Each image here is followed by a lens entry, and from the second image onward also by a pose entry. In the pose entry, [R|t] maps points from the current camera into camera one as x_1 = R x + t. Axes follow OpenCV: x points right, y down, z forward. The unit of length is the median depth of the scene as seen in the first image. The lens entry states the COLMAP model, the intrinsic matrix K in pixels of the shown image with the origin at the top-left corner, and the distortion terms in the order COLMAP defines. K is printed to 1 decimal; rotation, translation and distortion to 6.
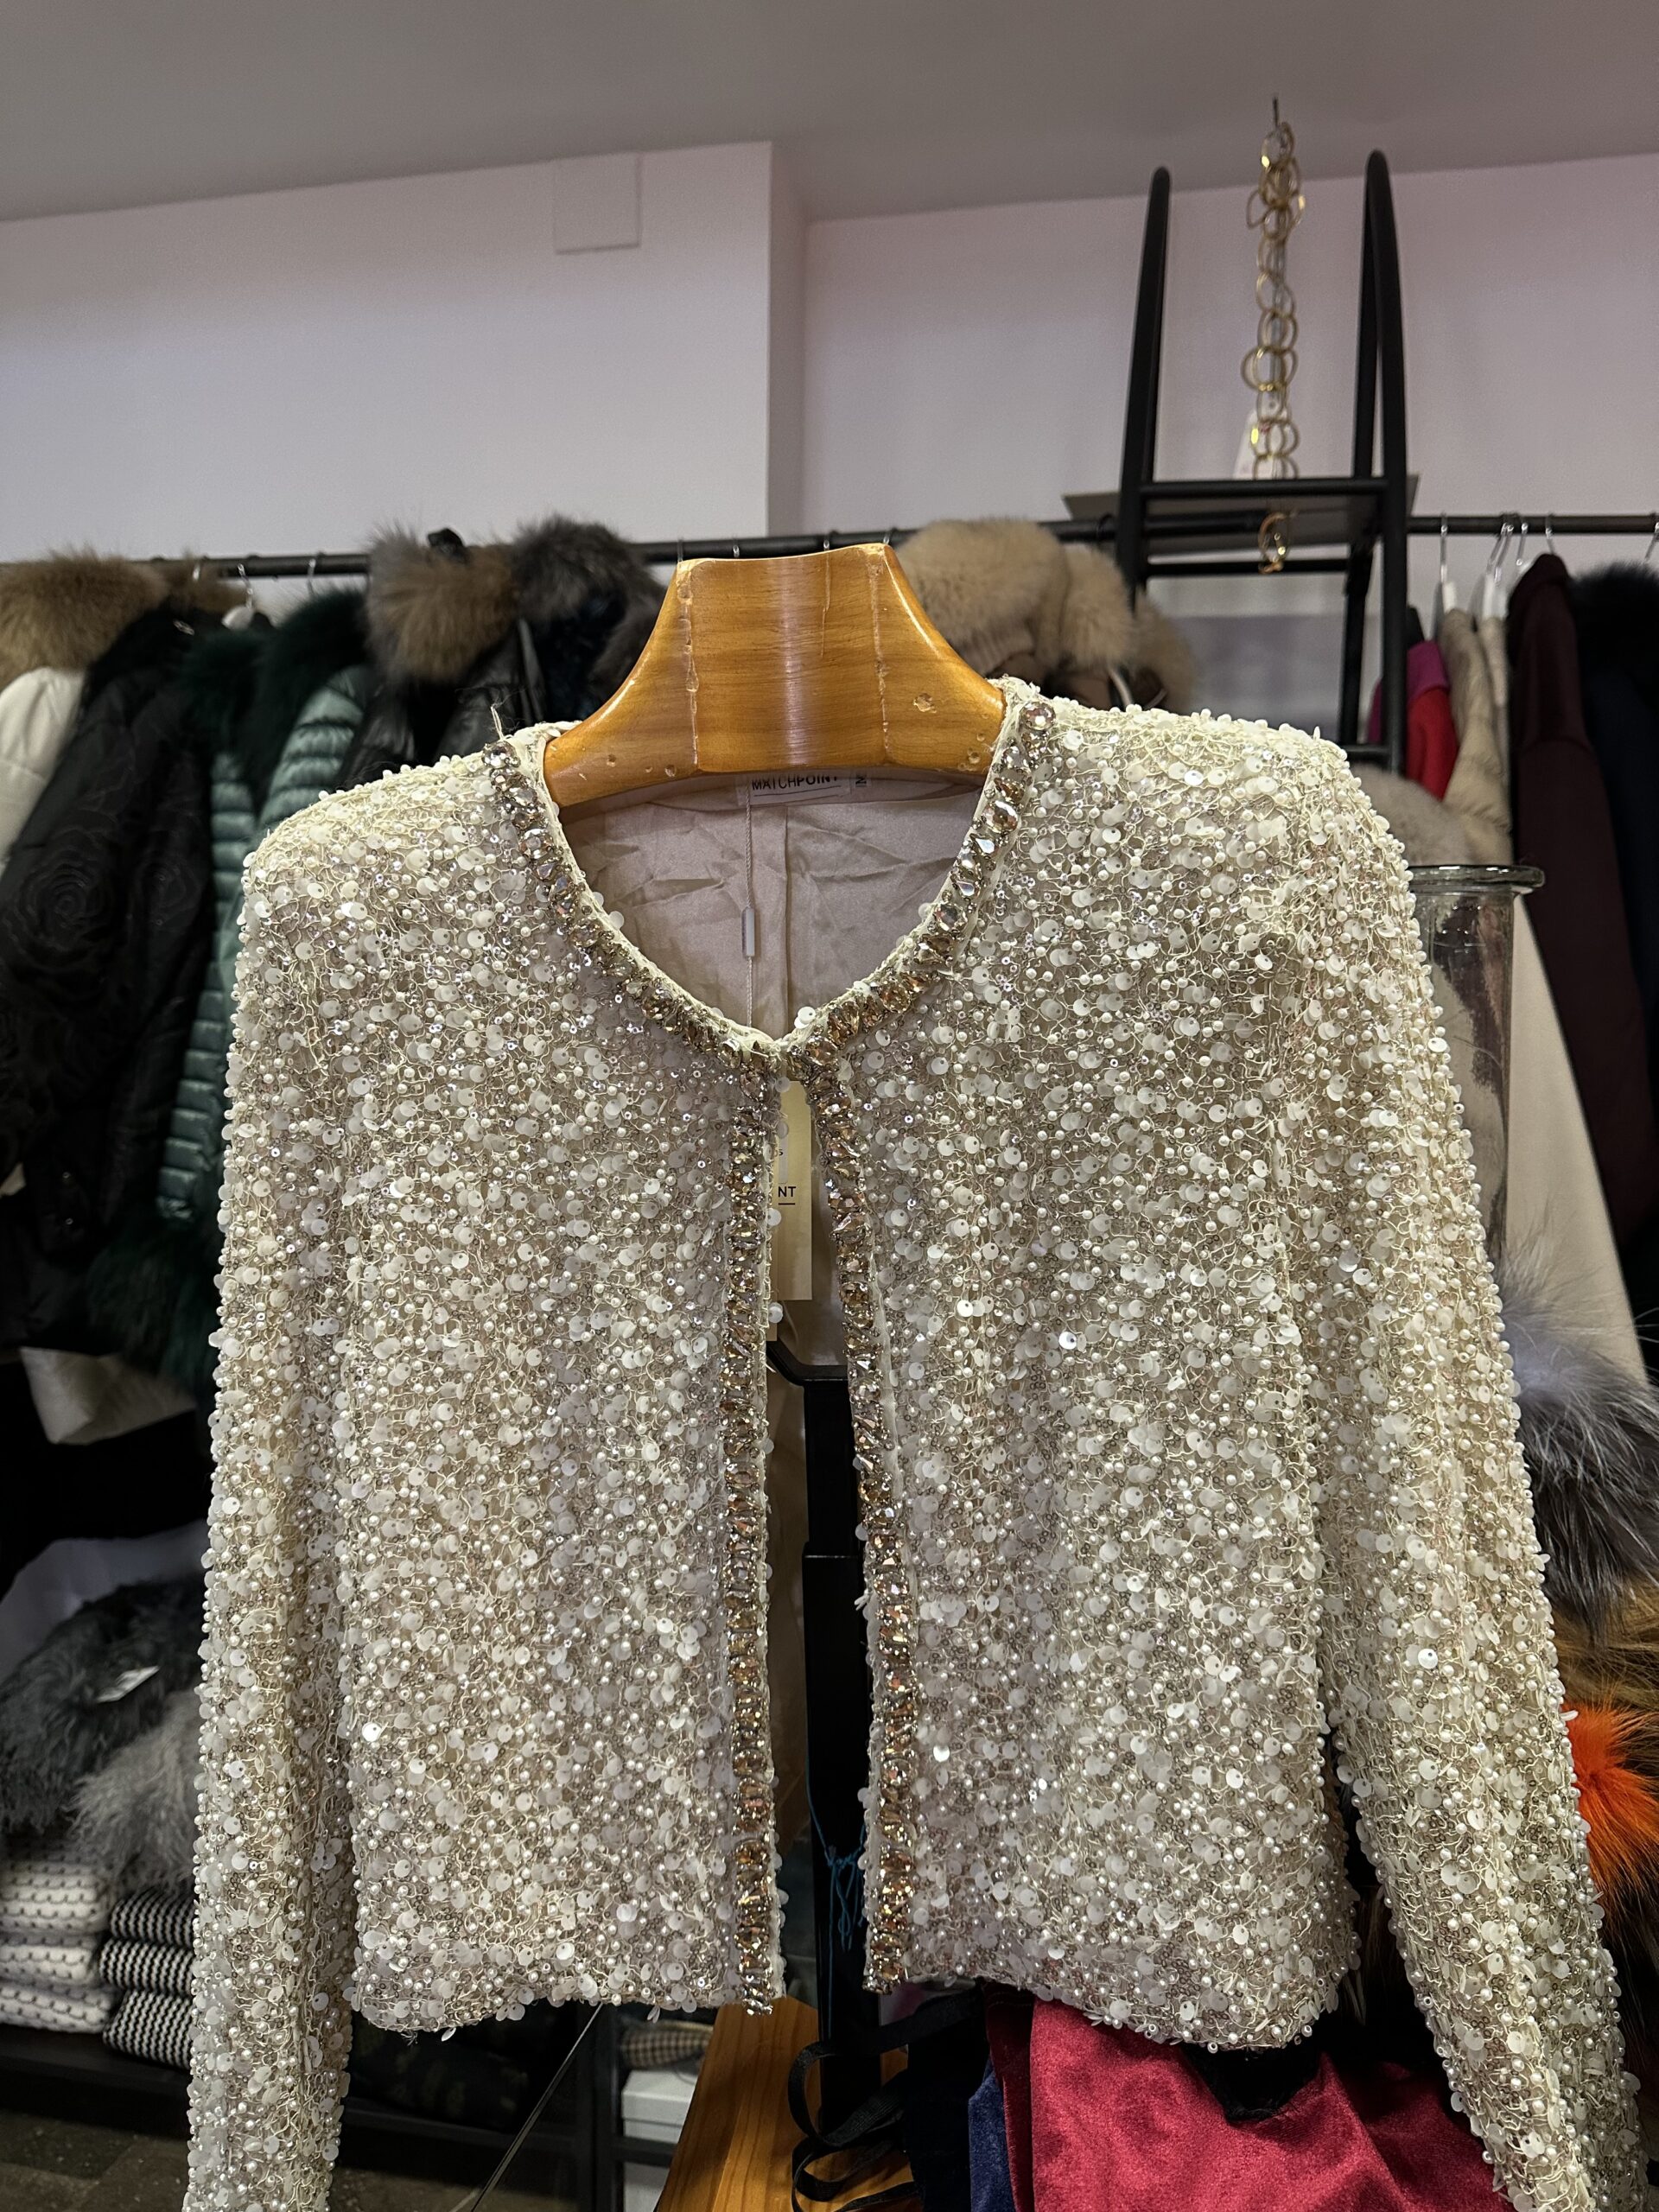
lens RADIAL K [[1550.9, 0, 828.7], [0, 1550.9, 1118.3], [0, 0, 1]] dist [0.007037, -0.021045]
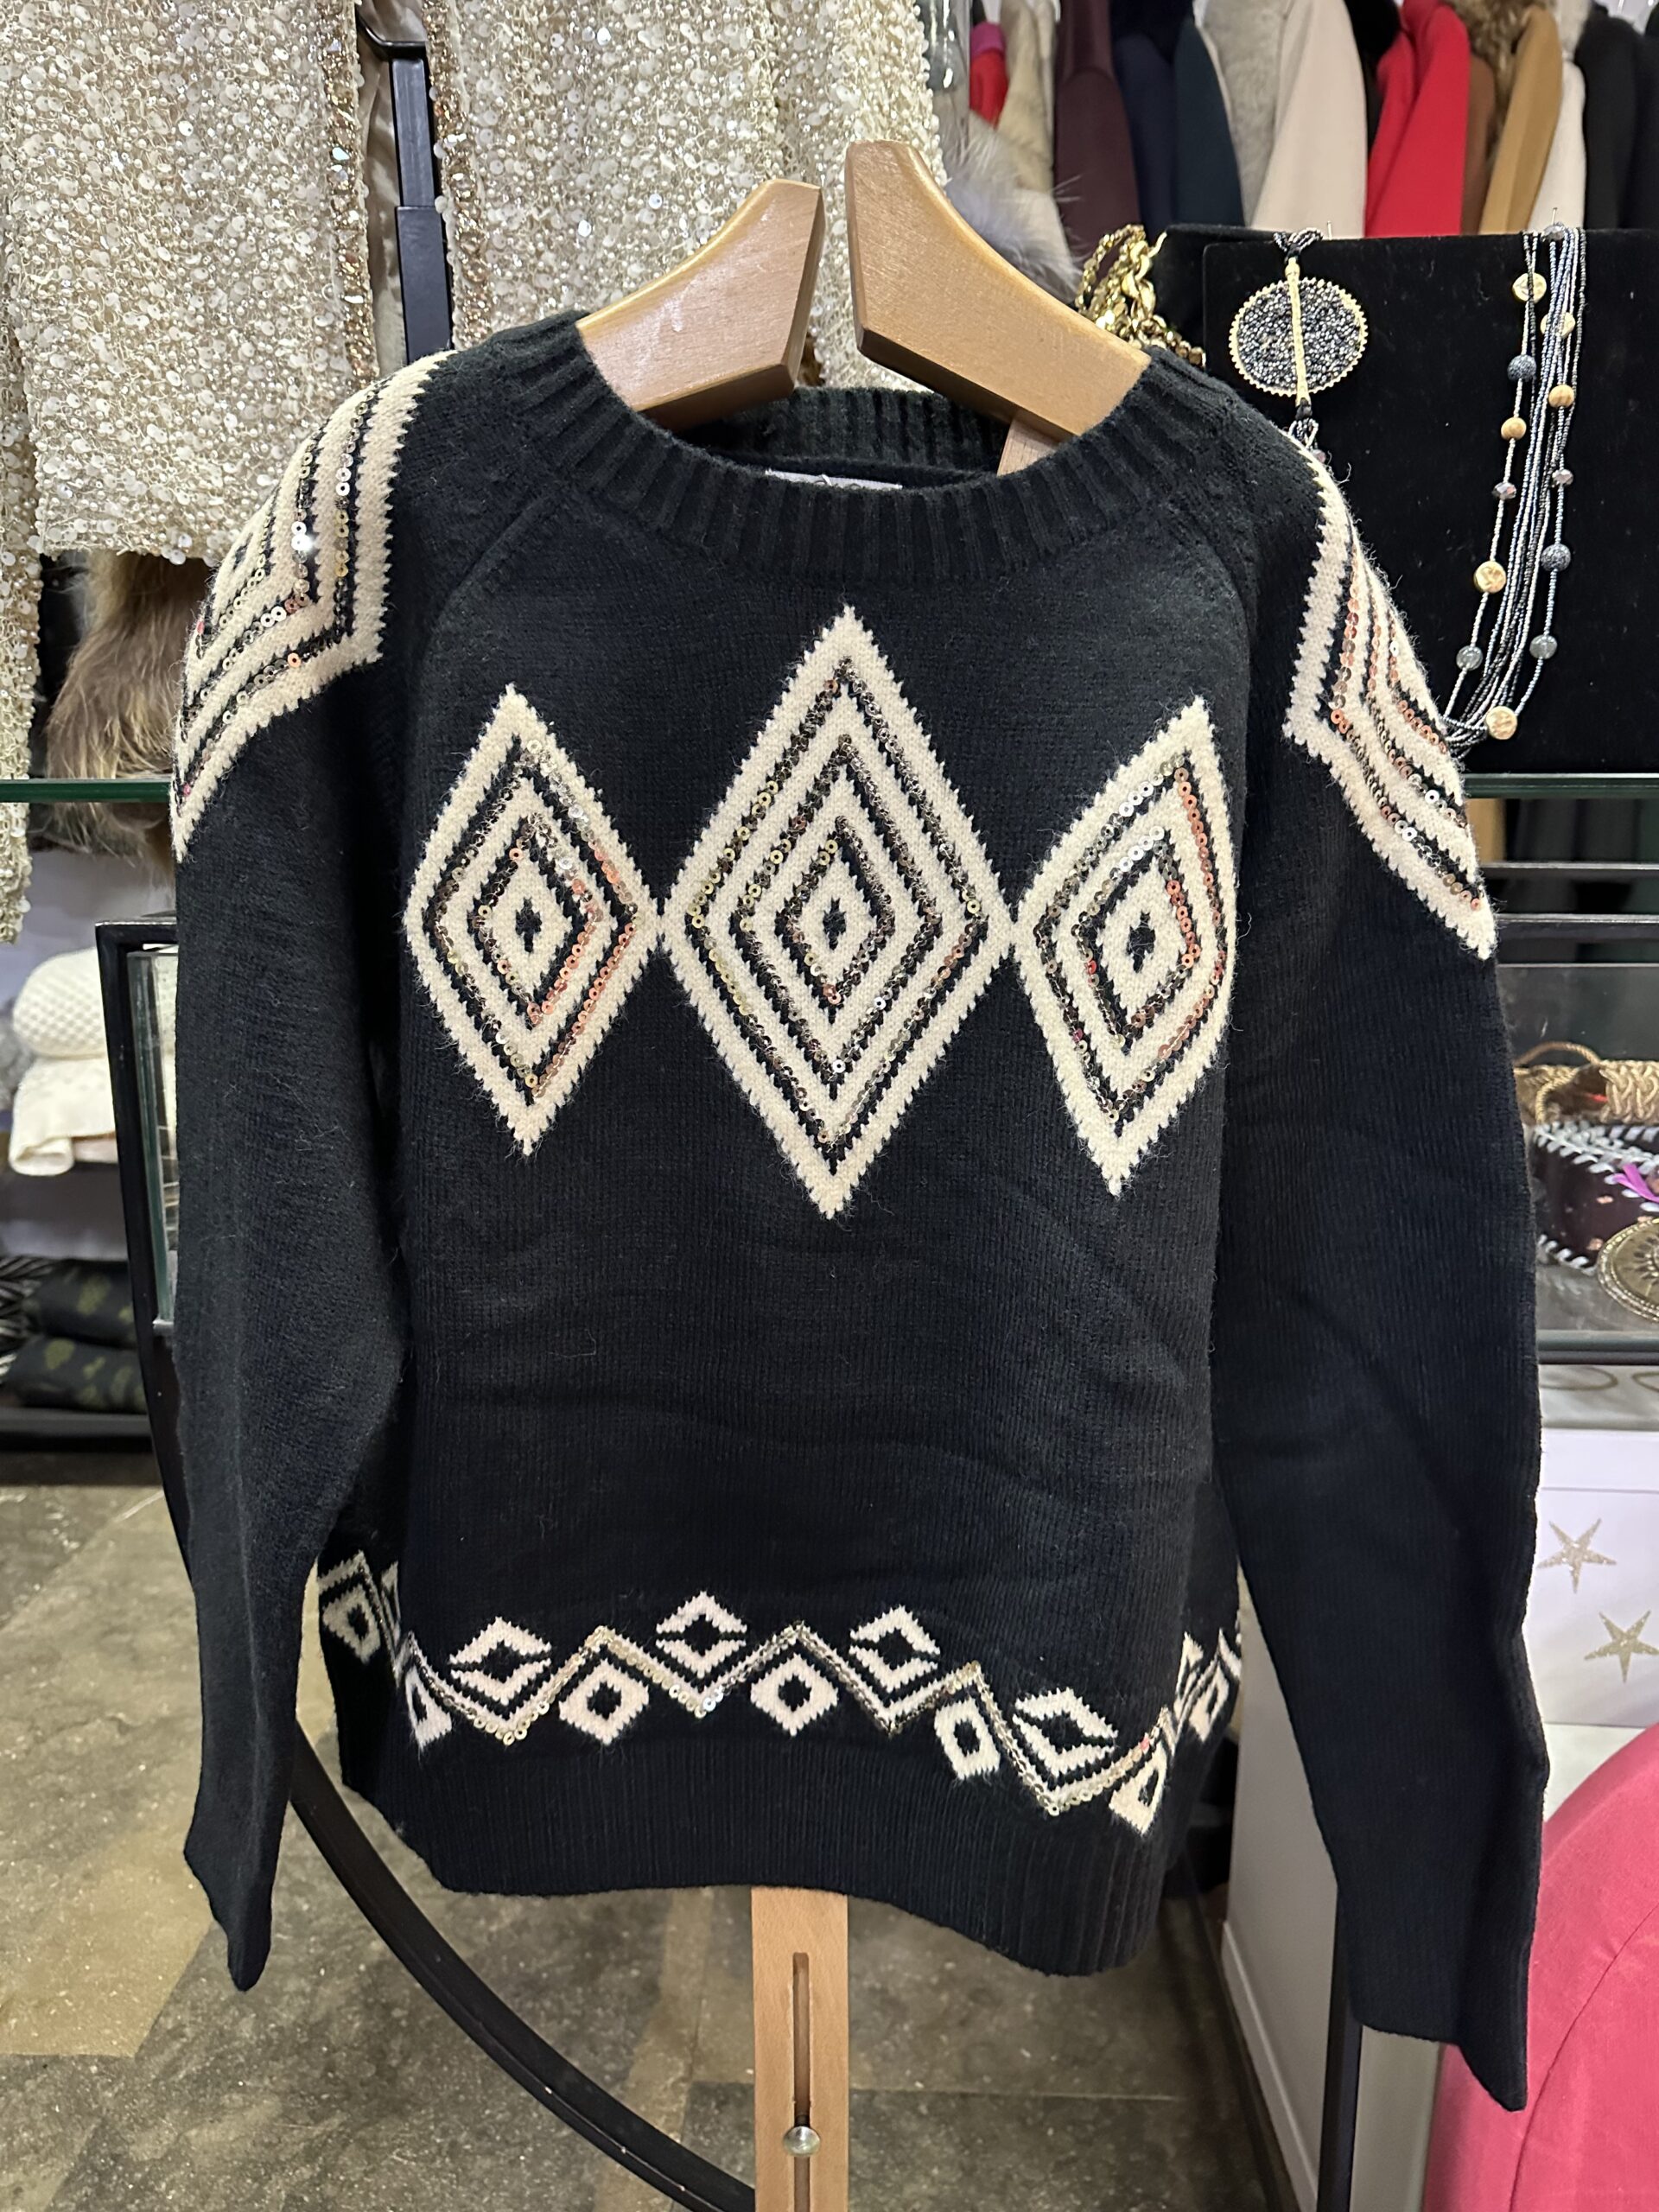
lens RADIAL K [[1550.9, 0, 816.4], [0, 1550.9, 1108.5], [0, 0, 1]] dist [0.007037, -0.021045]
pose [[0.979811, -0.044565, 0.194894, 0.042402], [0.019944, 0.991764, 0.126517, 0.892967], [-0.198927, -0.120076, 0.972630, -0.396158]]
